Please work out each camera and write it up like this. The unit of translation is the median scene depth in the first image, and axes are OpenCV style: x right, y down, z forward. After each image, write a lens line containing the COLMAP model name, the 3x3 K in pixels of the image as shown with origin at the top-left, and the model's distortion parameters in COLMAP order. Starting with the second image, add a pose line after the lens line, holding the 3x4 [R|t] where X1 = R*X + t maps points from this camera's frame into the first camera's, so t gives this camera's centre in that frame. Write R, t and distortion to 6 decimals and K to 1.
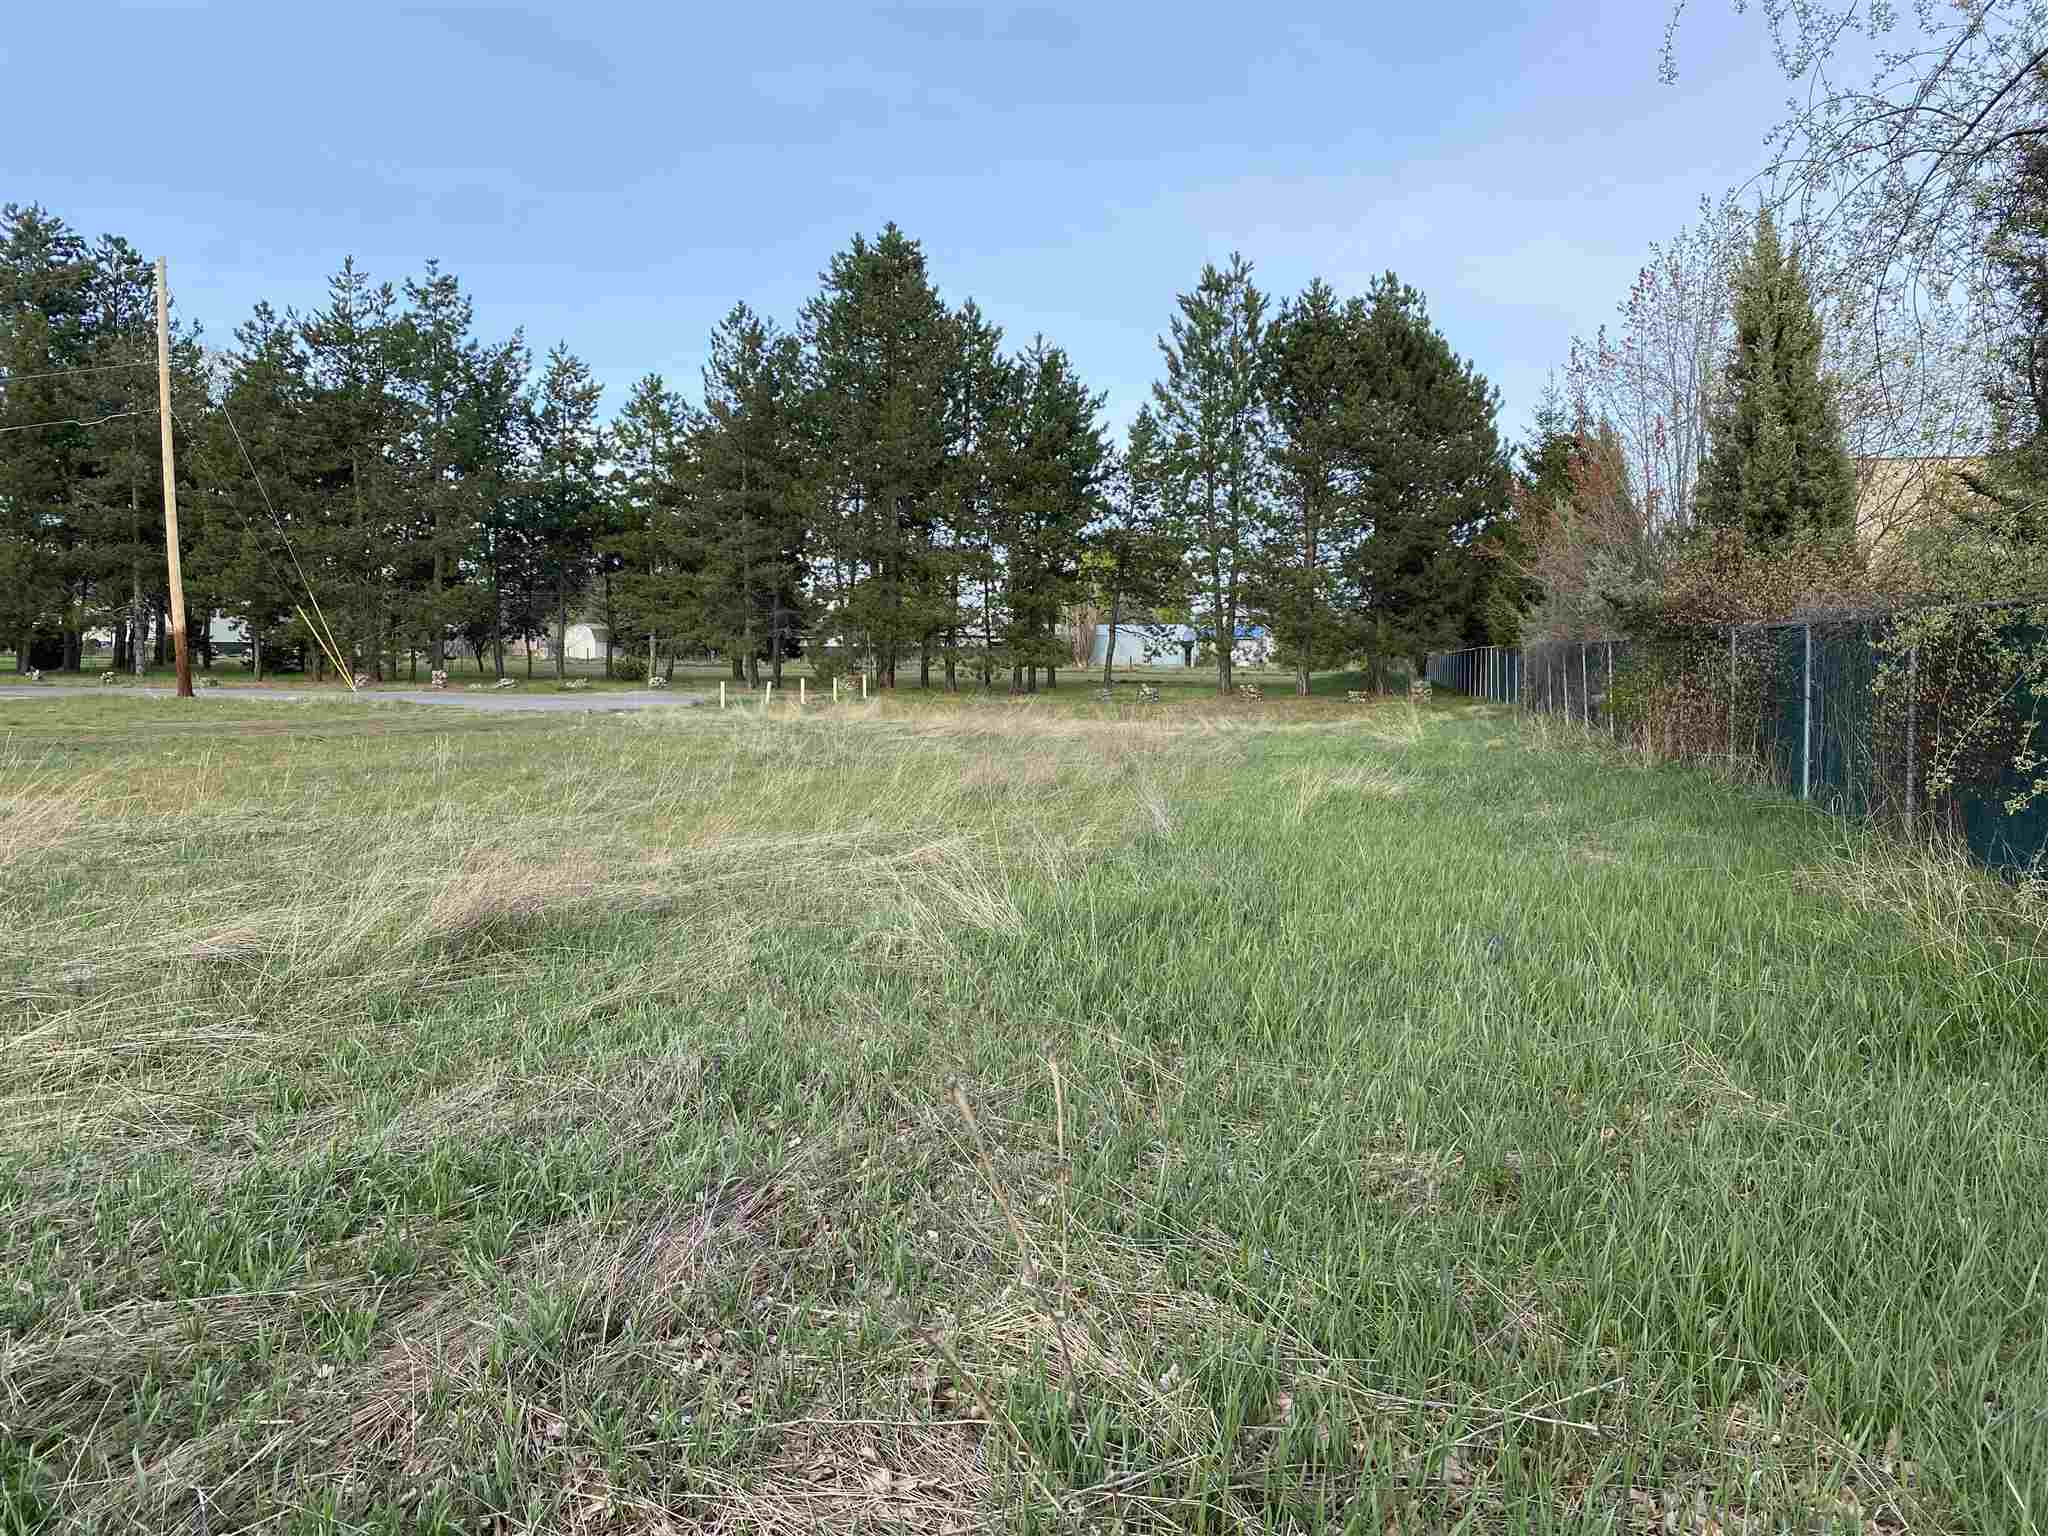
lens RADIAL K [[1533.3, 0, 1026.5], [0, 1533.3, 783.2], [0, 0, 1]] dist [0.041380, -0.034746]
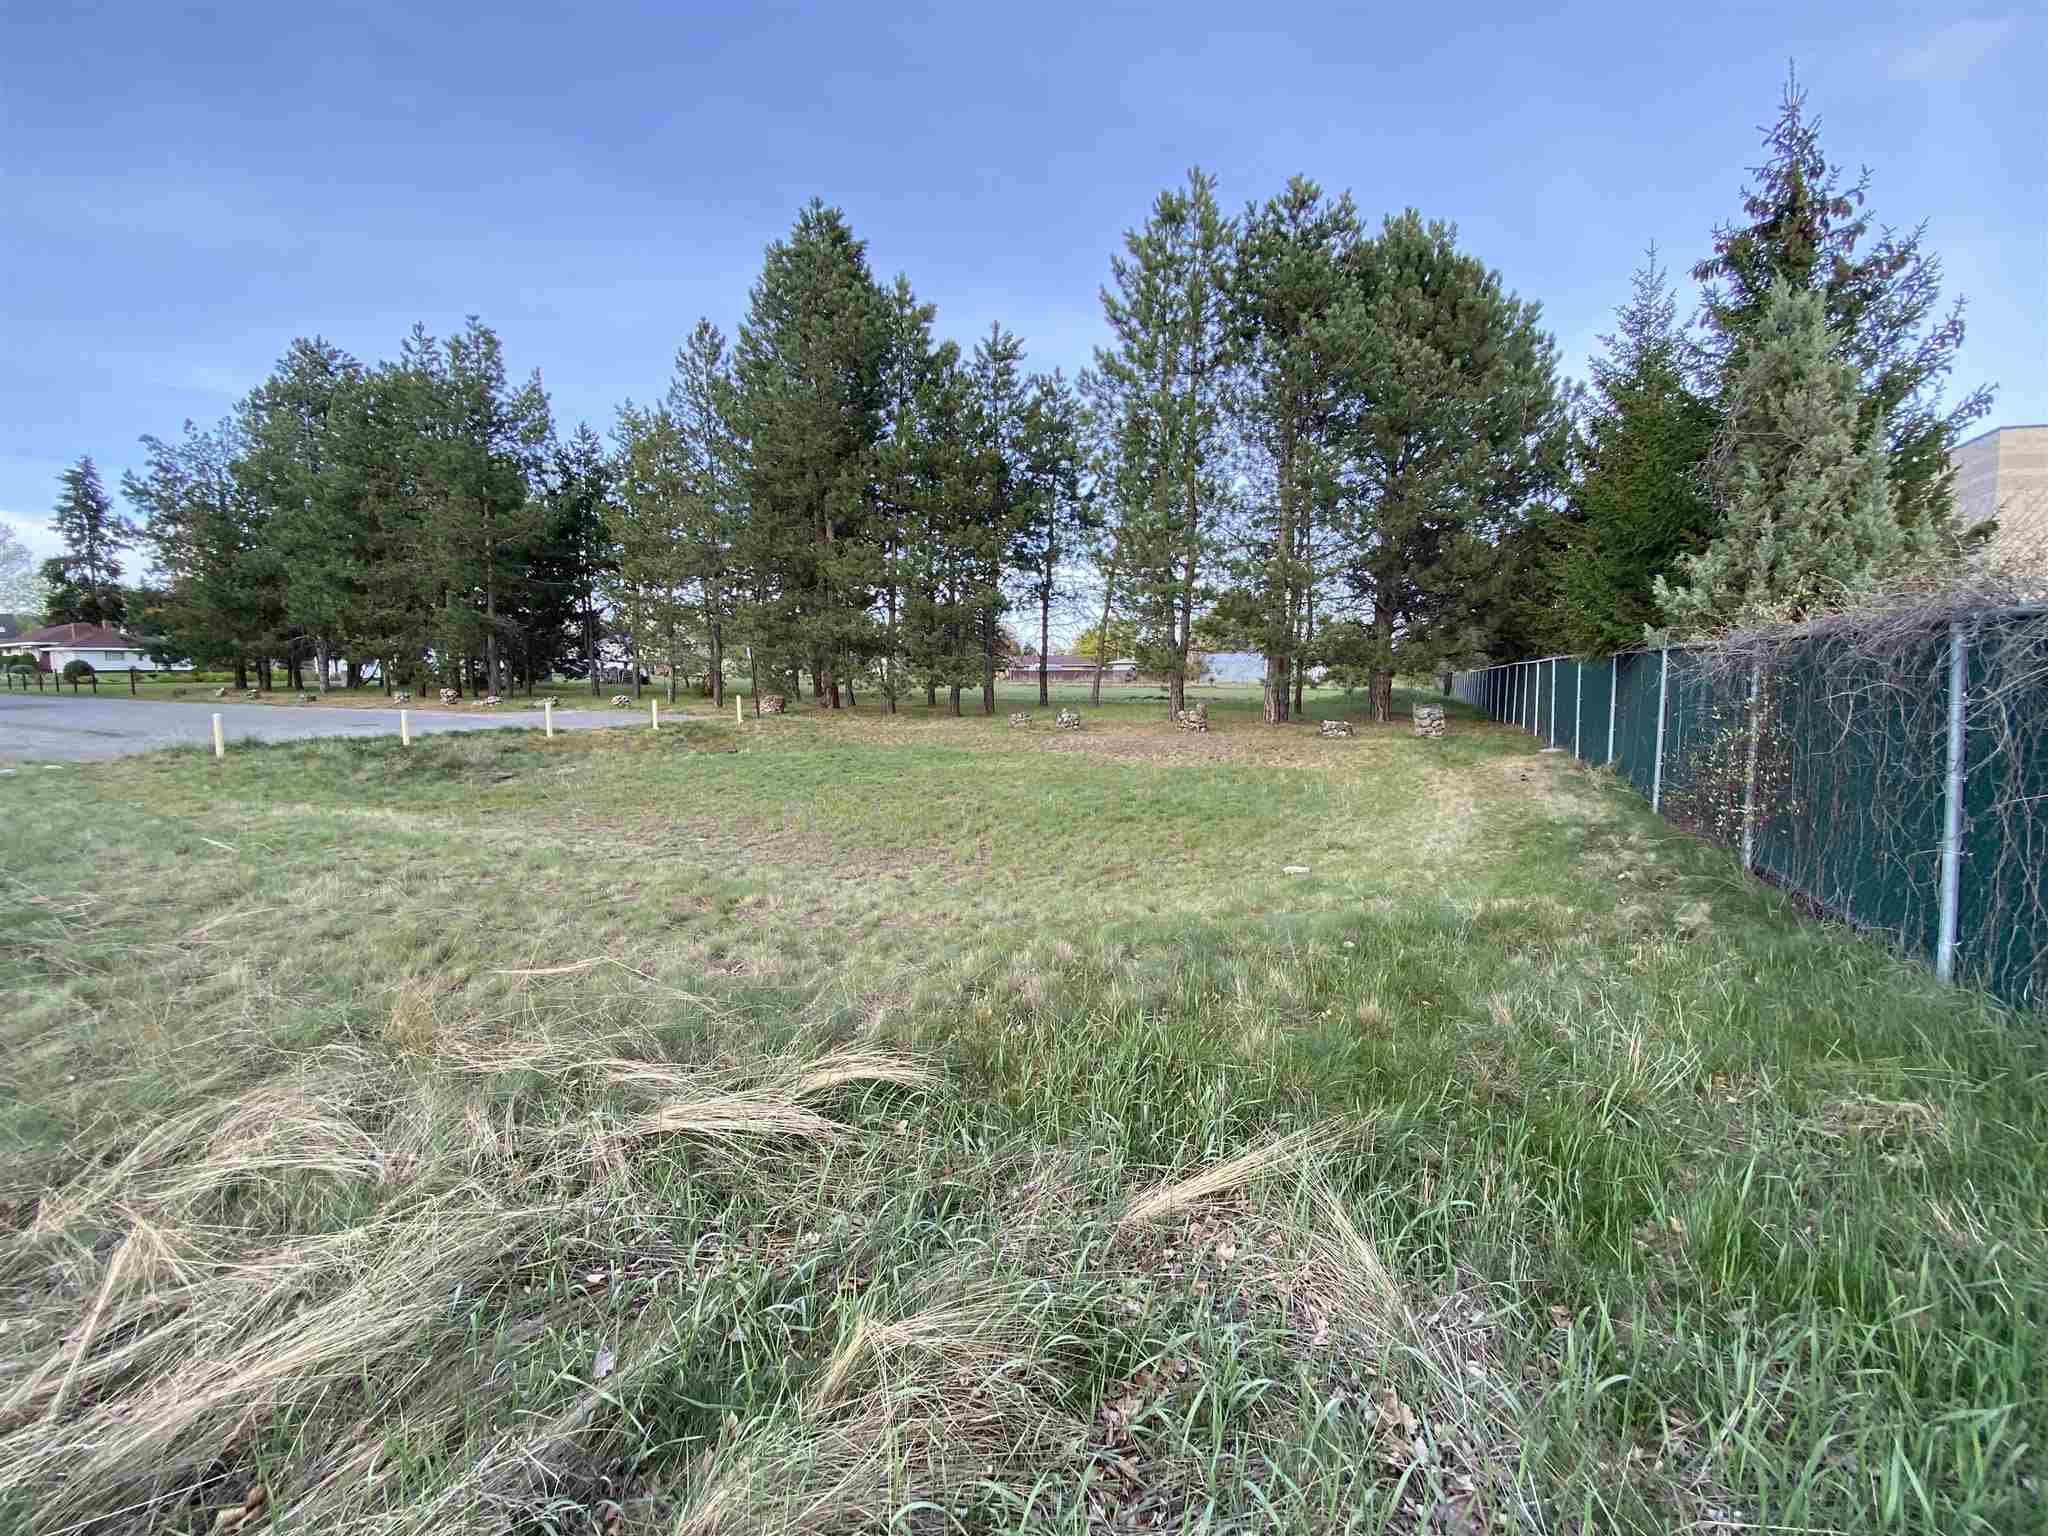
lens RADIAL K [[831.5, 0, 1012.8], [0, 831.5, 767.9], [0, 0, 1]] dist [-0.022429, -0.000979]
pose [[0.969201, 0.033253, -0.244015, 0.150011], [-0.027555, 0.999263, 0.026728, -0.040520], [0.244724, -0.019181, 0.969403, 0.530310]]
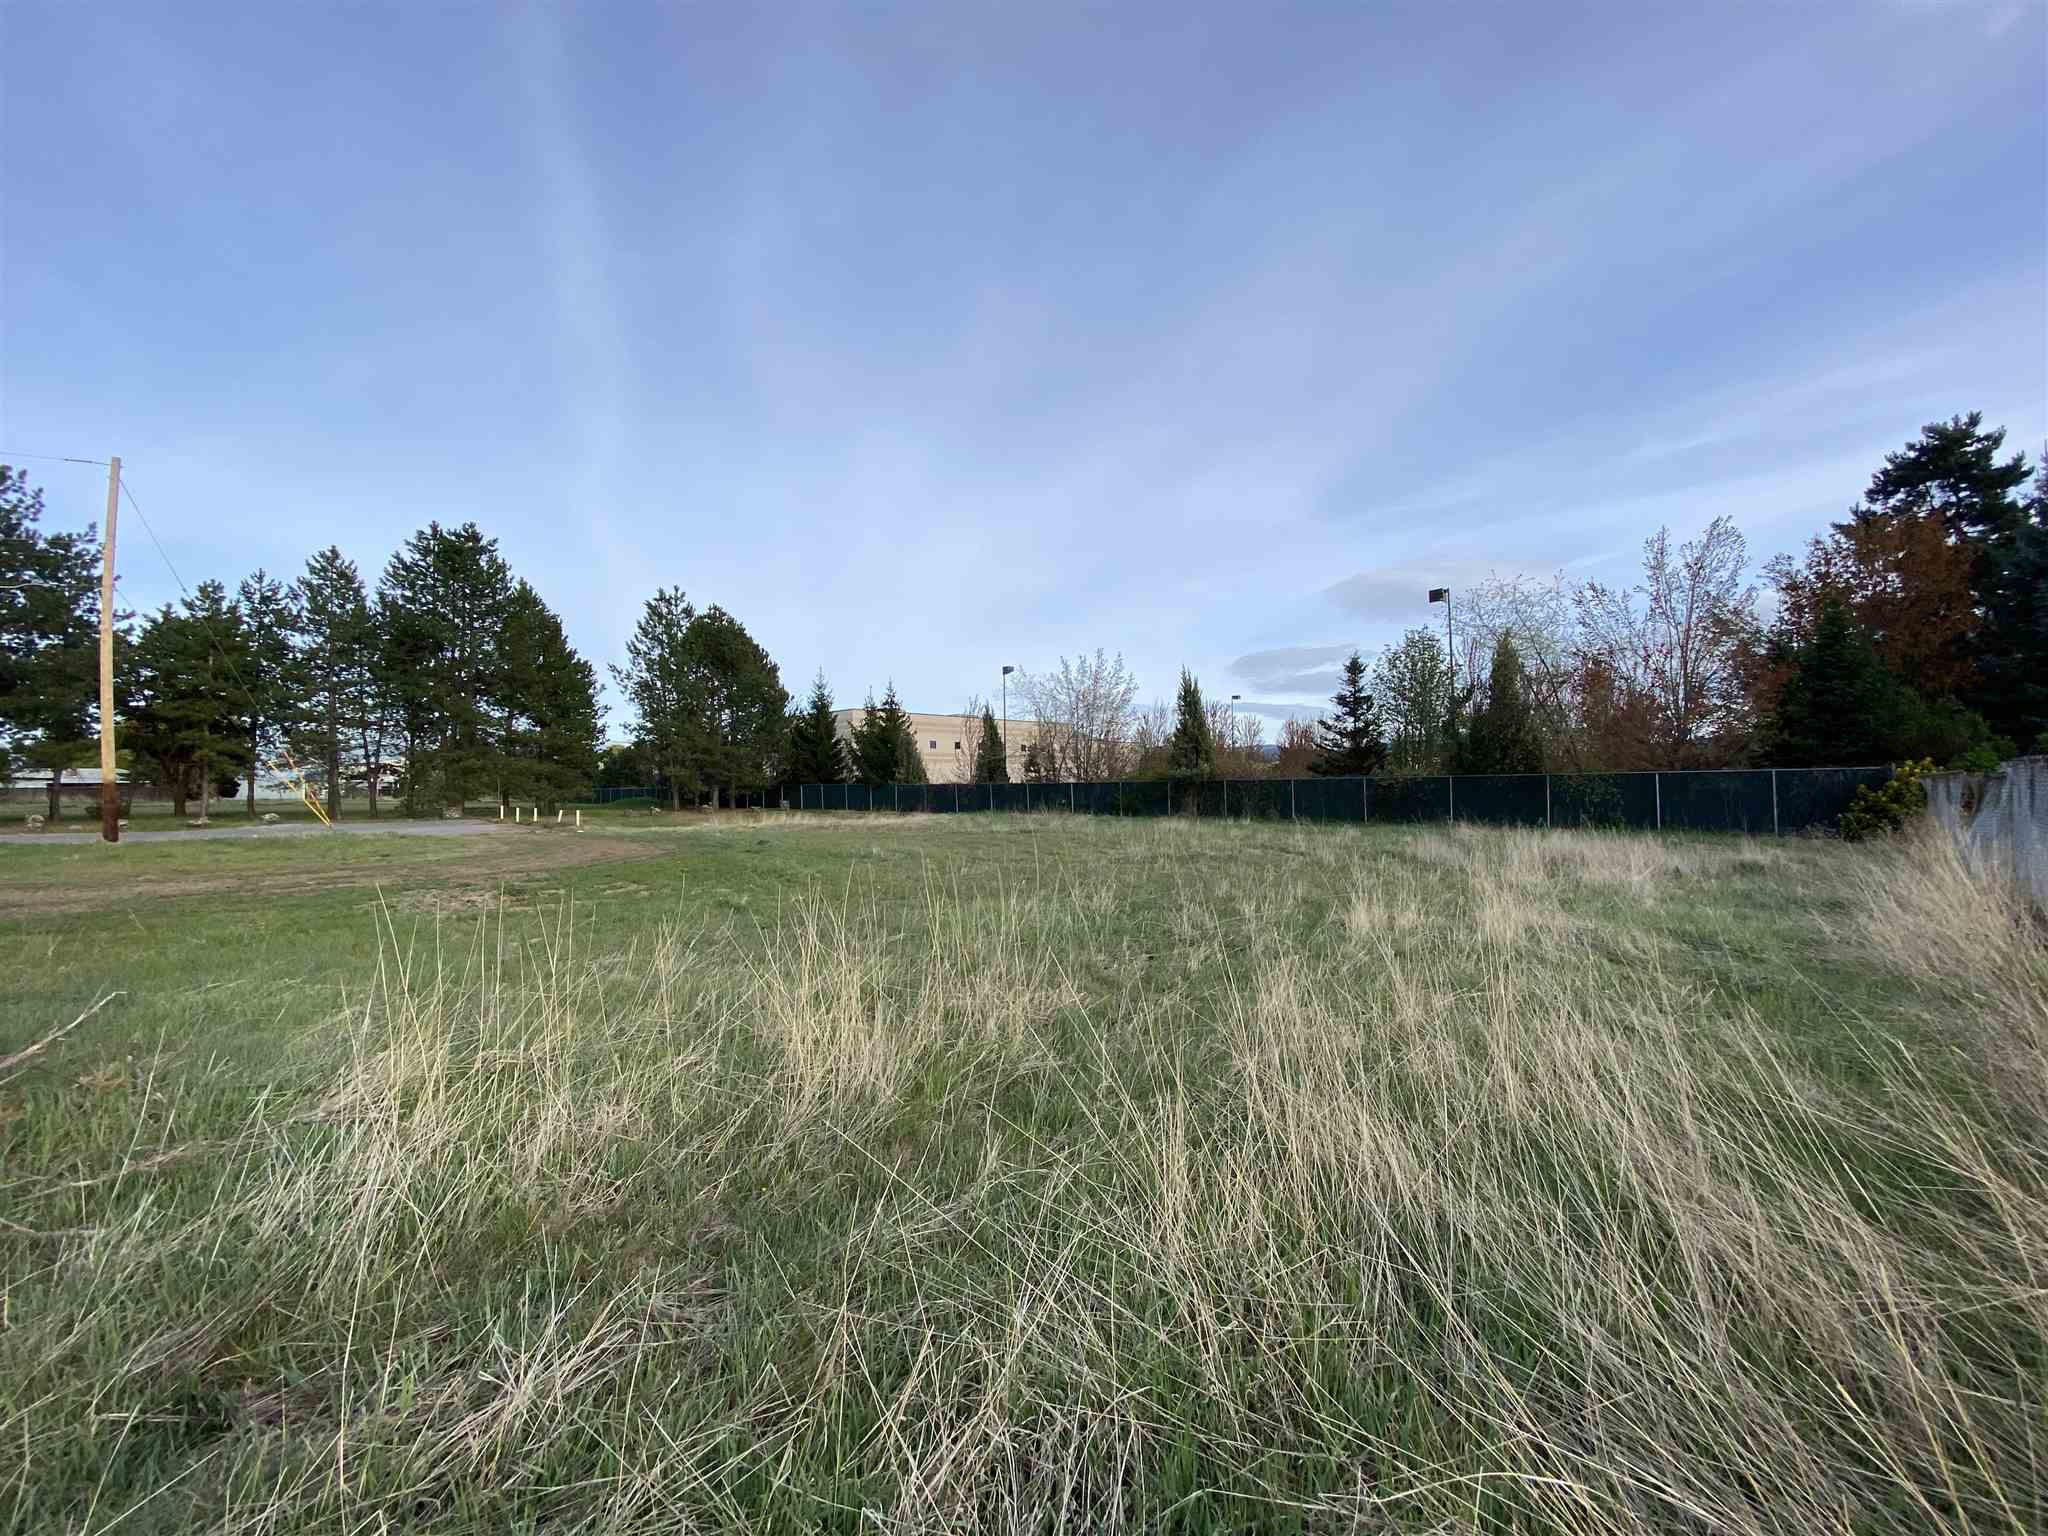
lens RADIAL K [[831.5, 0, 1032.7], [0, 831.5, 785.7], [0, 0, 1]] dist [-0.022429, -0.000979]
pose [[0.518142, -0.010472, 0.855230, -0.501305], [0.082488, 0.995876, -0.037781, -0.014124], [-0.851307, 0.090123, 0.516869, 0.091433]]
